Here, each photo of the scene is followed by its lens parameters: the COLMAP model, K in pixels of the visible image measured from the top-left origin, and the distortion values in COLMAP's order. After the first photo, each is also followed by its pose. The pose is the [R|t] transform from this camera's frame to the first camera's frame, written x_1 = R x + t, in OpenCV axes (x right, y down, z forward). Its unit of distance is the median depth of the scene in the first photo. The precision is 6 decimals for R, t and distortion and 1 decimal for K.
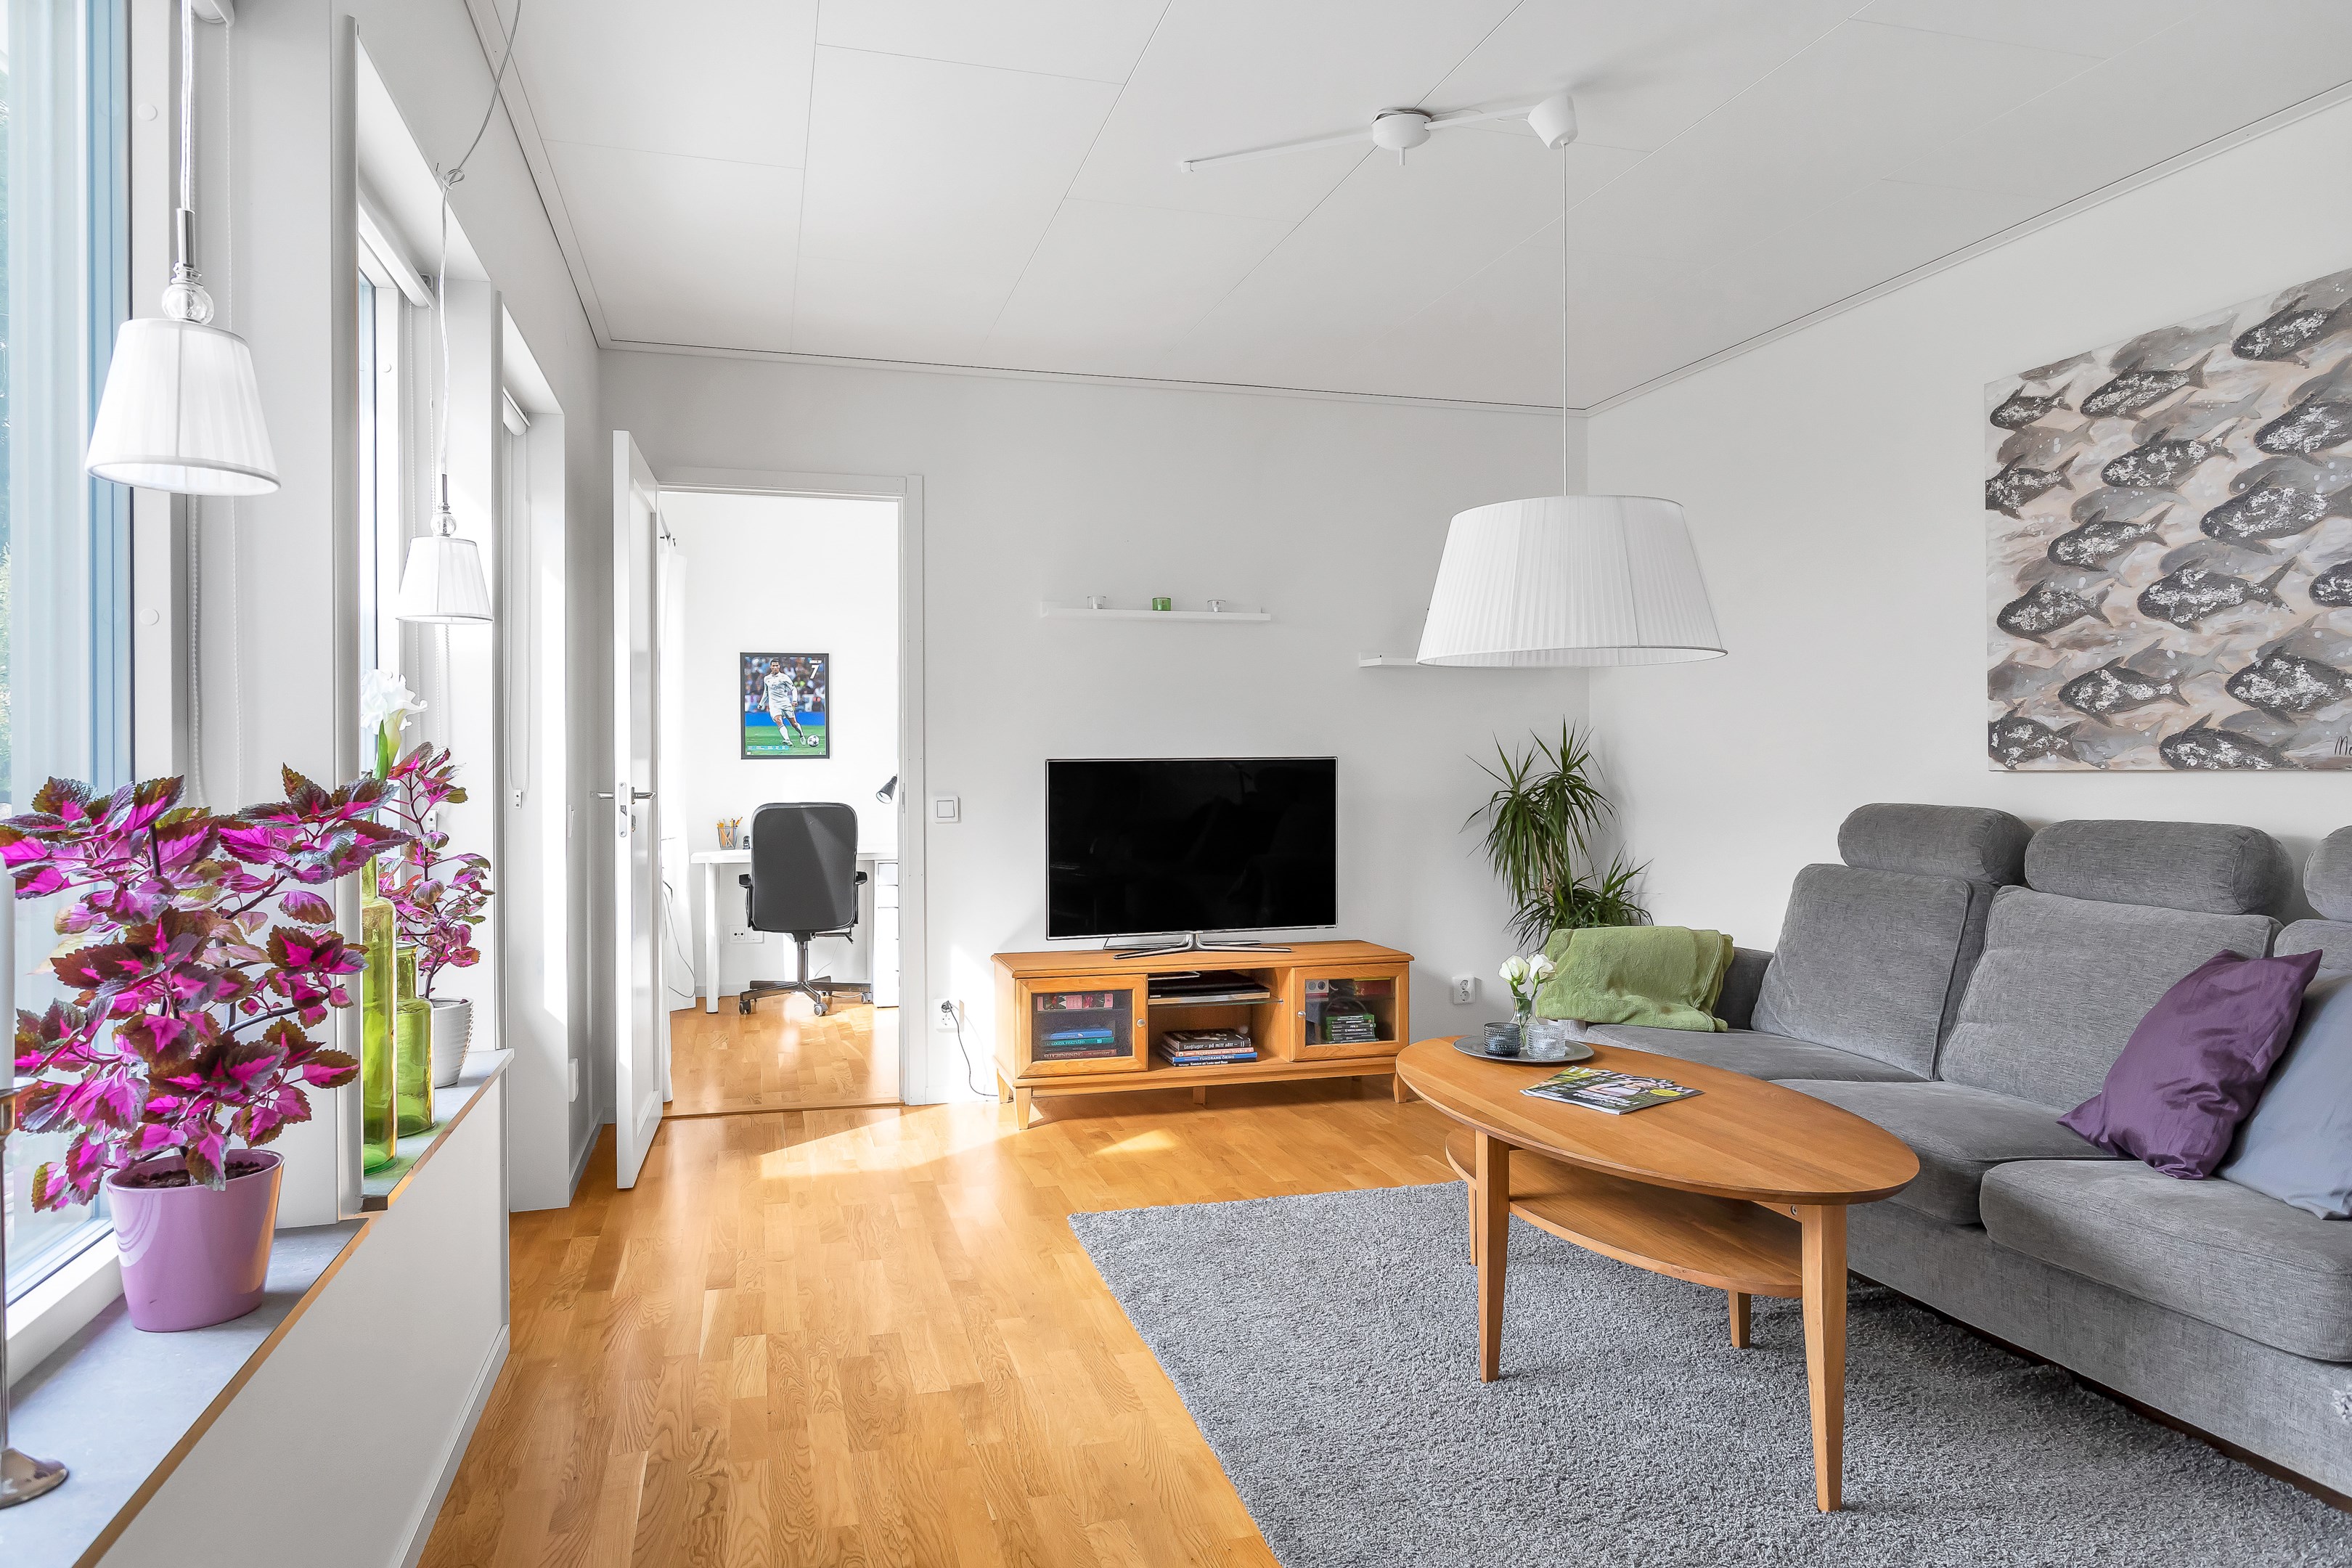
lens RADIAL K [[1430.8, 0, 1173.3], [0, 1430.8, 778.9], [0, 0, 1]] dist [-0.031532, 0.008343]
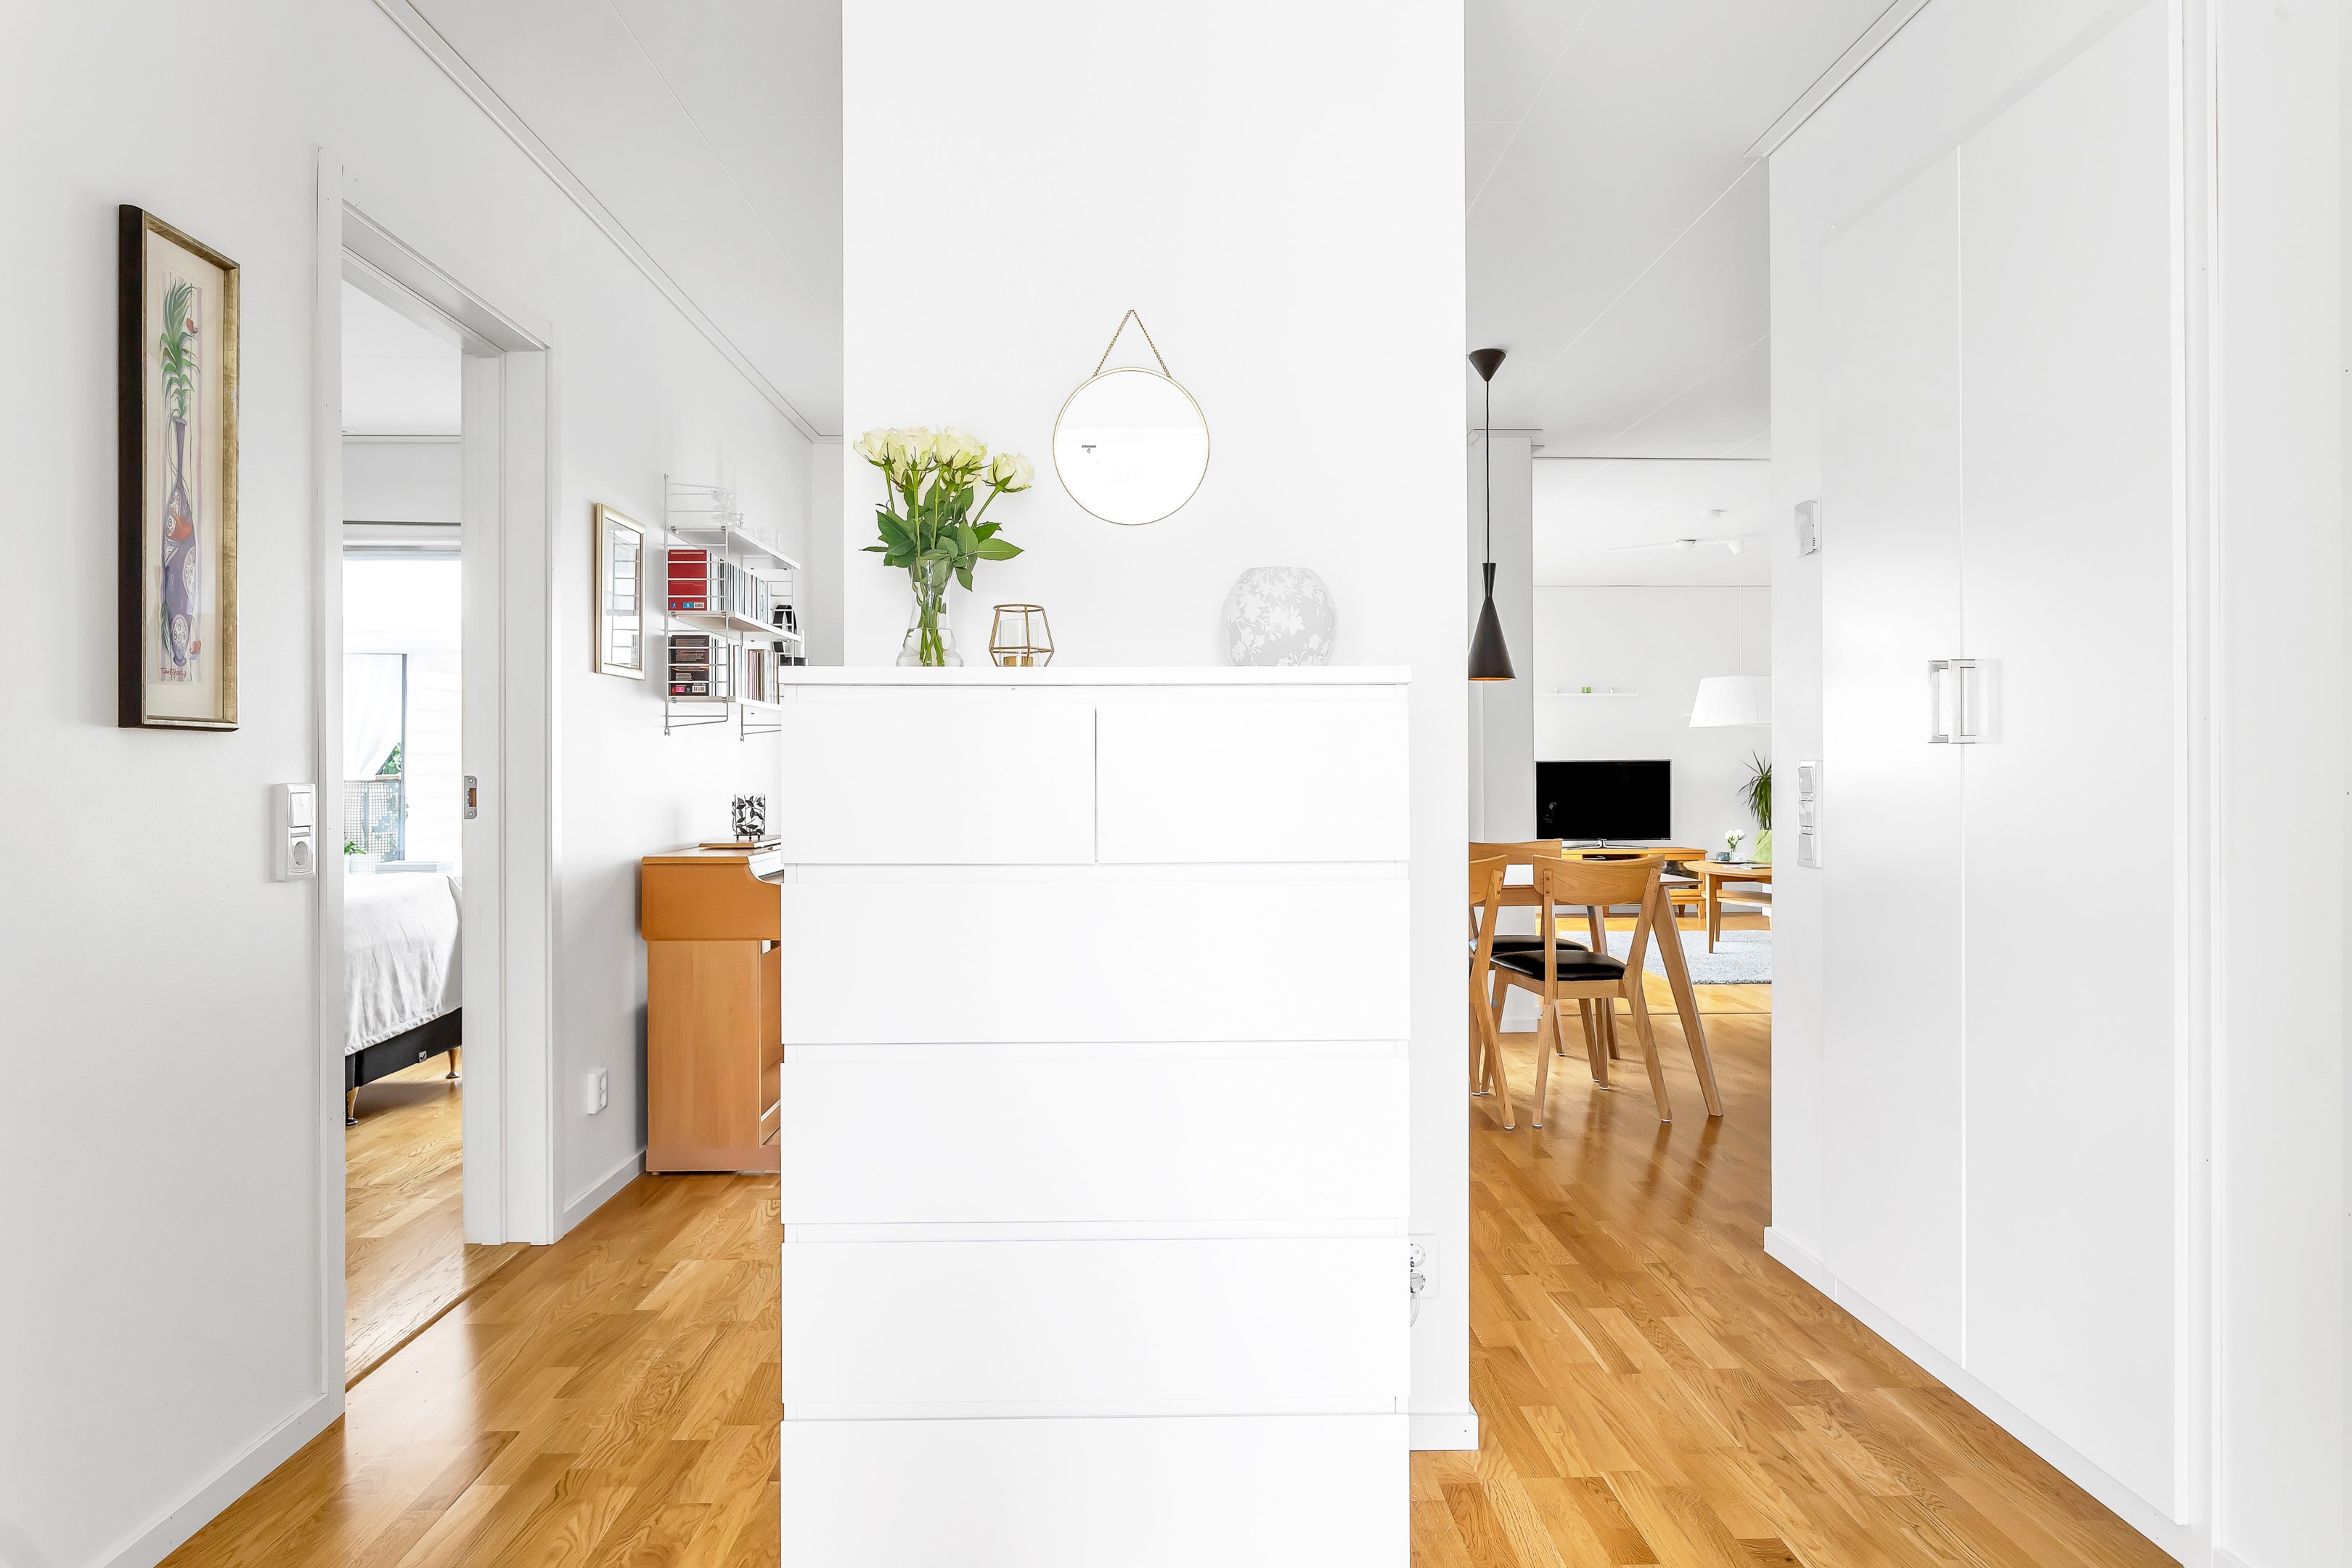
lens RADIAL K [[1430.8, 0, 1178.7], [0, 1430.8, 775.5], [0, 0, 1]] dist [-0.031532, 0.008343]
pose [[0.970928, 0.001970, -0.239362, -0.159220], [-0.004859, 0.999922, -0.011484, 0.063236], [0.239321, 0.012313, 0.970863, -2.212690]]
